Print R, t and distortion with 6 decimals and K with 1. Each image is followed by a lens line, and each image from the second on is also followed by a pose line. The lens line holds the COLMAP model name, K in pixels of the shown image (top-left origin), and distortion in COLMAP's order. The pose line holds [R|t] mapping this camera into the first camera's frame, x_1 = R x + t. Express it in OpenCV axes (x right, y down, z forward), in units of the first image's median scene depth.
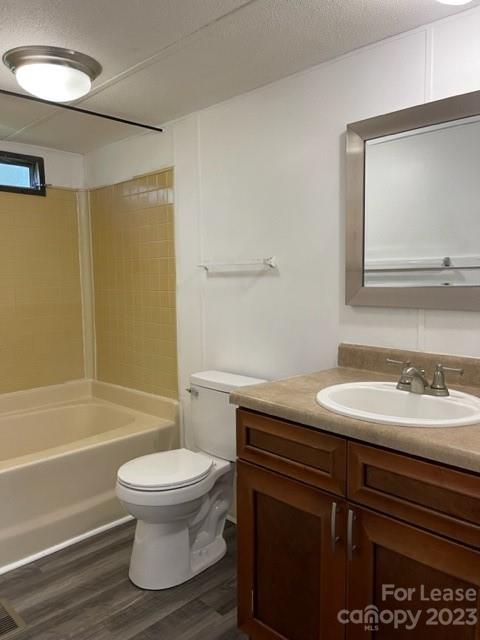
lens RADIAL K [[481.7, 0, 239.8], [0, 481.7, 320.8], [0, 0, 1]] dist [0.060151, -0.062734]
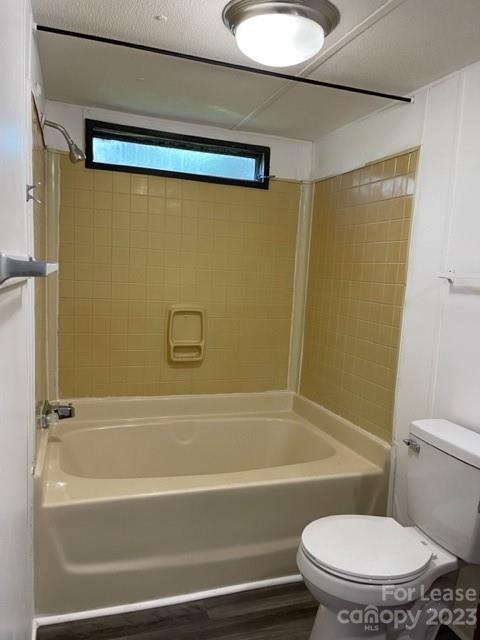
lens RADIAL K [[481.7, 0, 241.2], [0, 481.7, 322.7], [0, 0, 1]] dist [0.060151, -0.062734]
pose [[0.897745, 0.108359, -0.426981, -0.029417], [-0.106305, 0.993919, 0.028727, -0.029149], [0.427497, 0.019601, 0.903804, 0.174865]]
